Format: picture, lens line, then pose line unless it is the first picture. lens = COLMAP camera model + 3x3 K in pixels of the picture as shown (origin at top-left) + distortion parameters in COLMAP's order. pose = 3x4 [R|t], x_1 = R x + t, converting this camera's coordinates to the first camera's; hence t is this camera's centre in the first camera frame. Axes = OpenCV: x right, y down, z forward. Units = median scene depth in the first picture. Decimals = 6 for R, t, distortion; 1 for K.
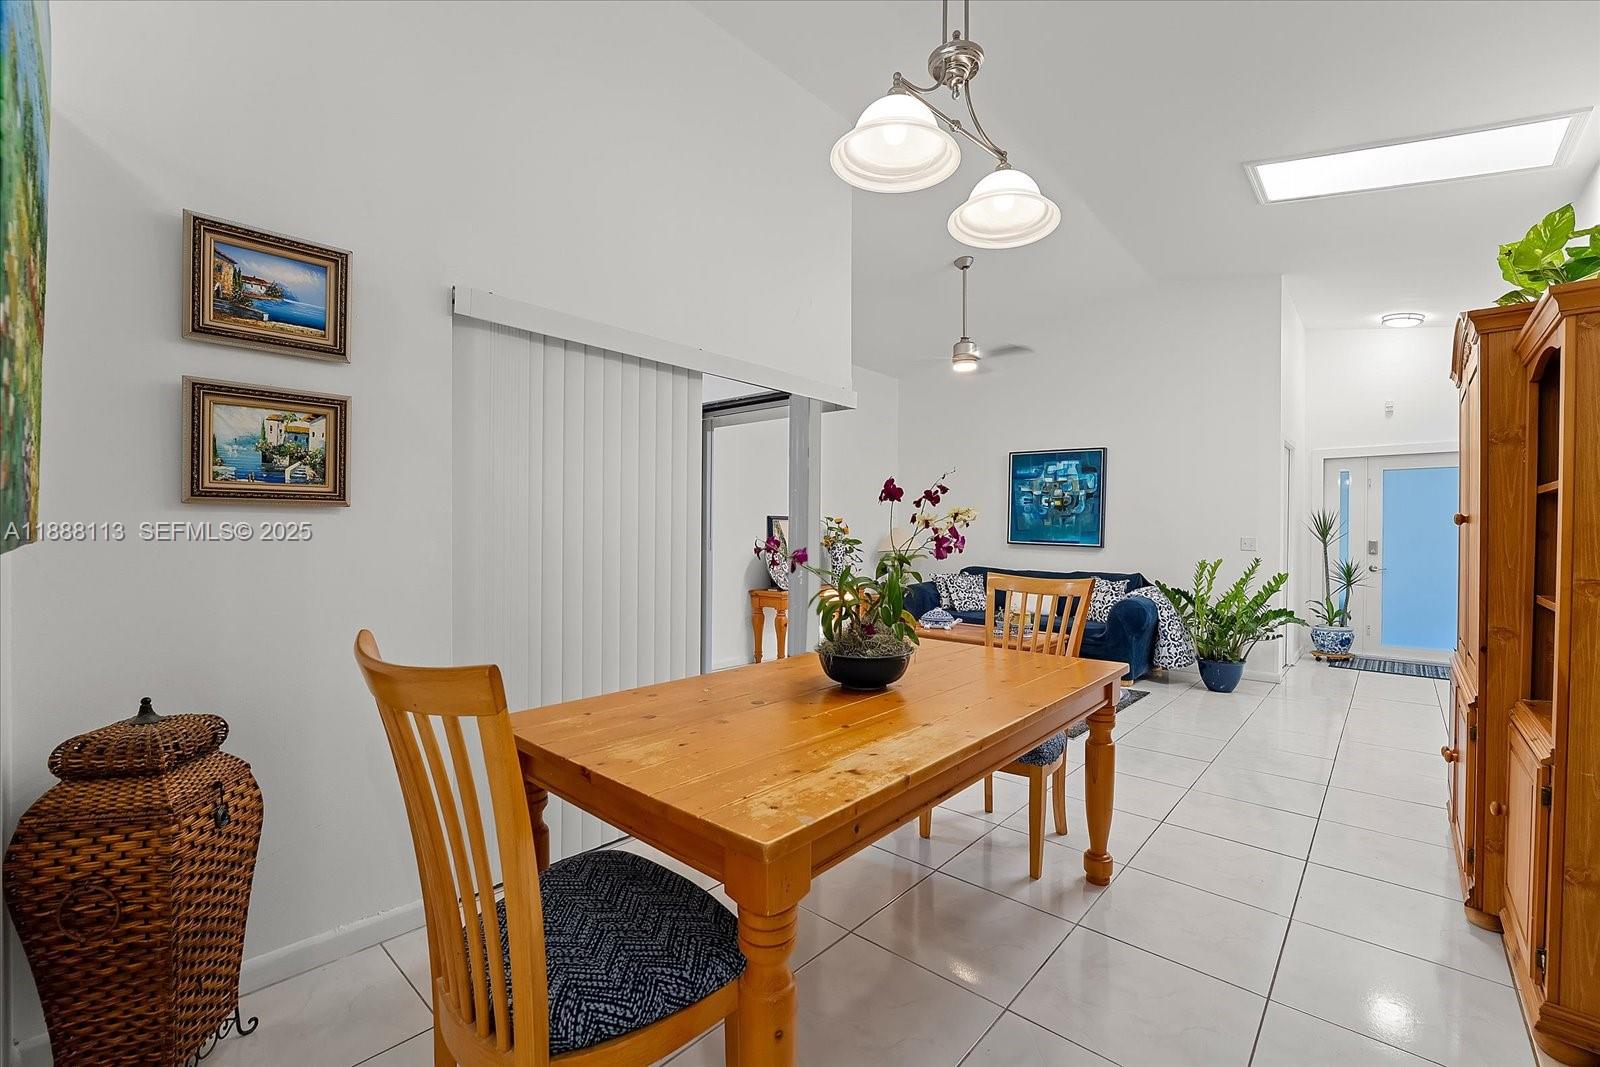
lens RADIAL K [[682.4, 0, 800.0], [0, 682.4, 533.5], [0, 0, 1]] dist [-0.000324, -0.000170]
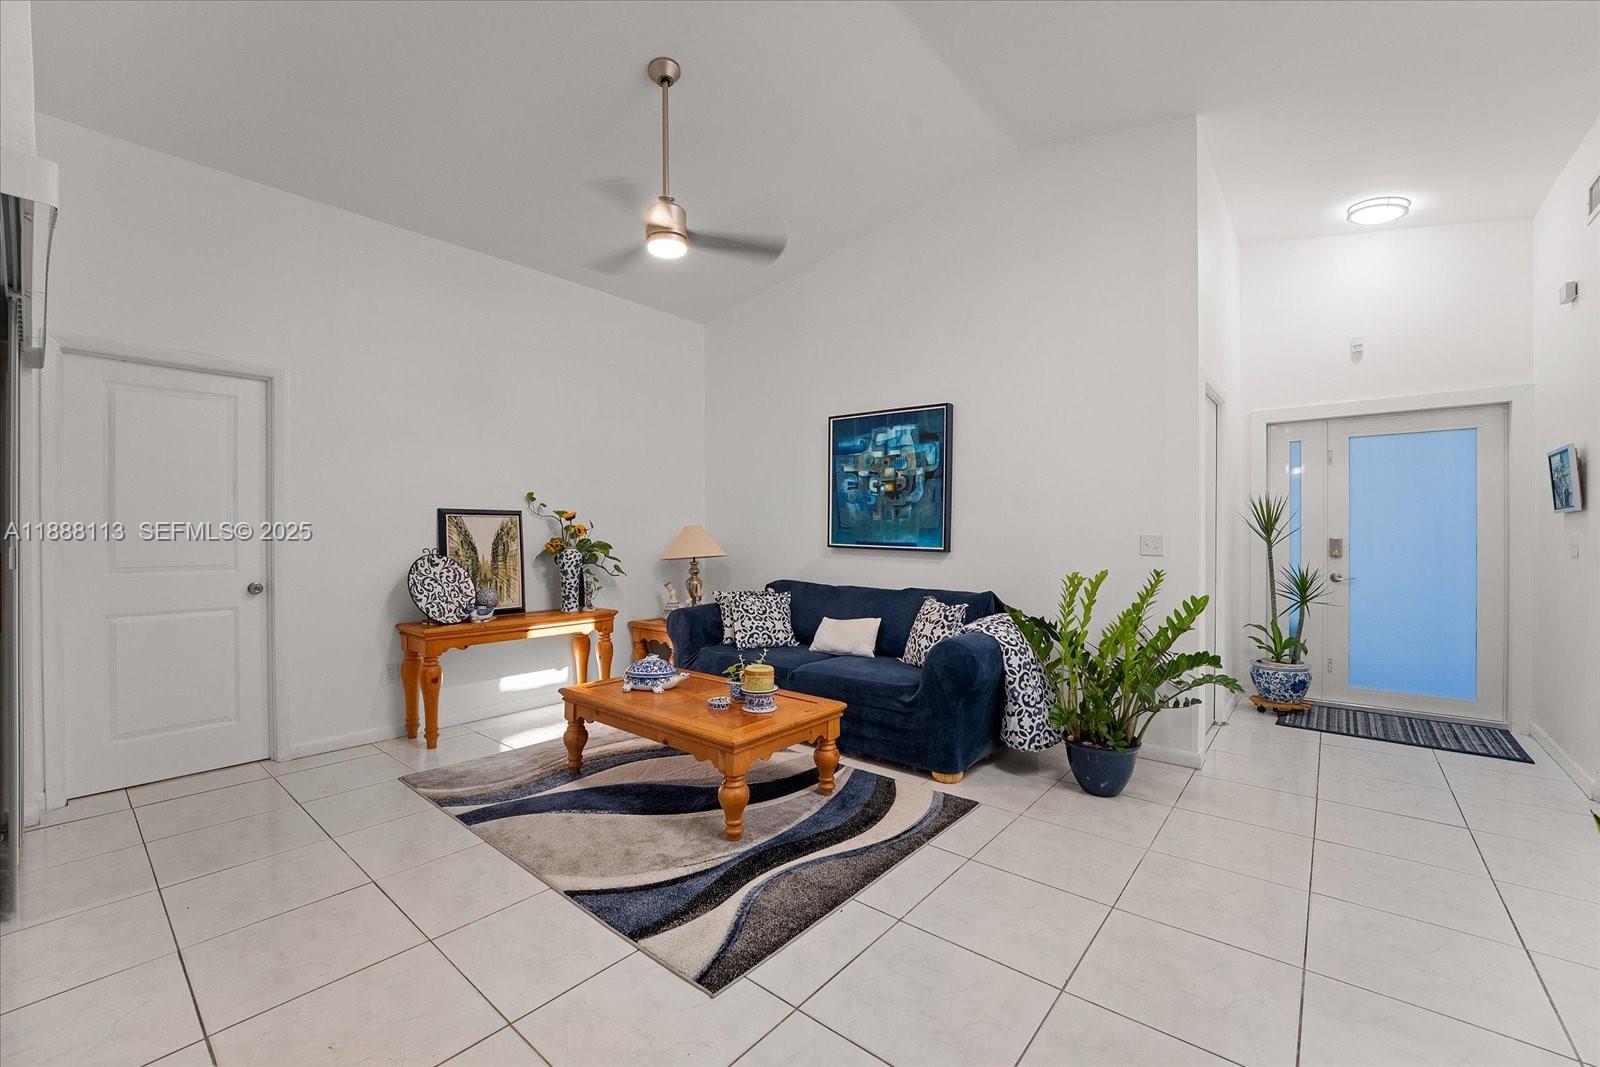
lens RADIAL K [[652.6, 0, 795.5], [0, 652.6, 536.1], [0, 0, 1]] dist [-0.010396, -0.000173]
pose [[0.999621, -0.009355, 0.025902, 0.276623], [0.009364, 0.999956, -0.000202, 0.003587], [-0.025899, 0.000444, 0.999664, 0.360299]]
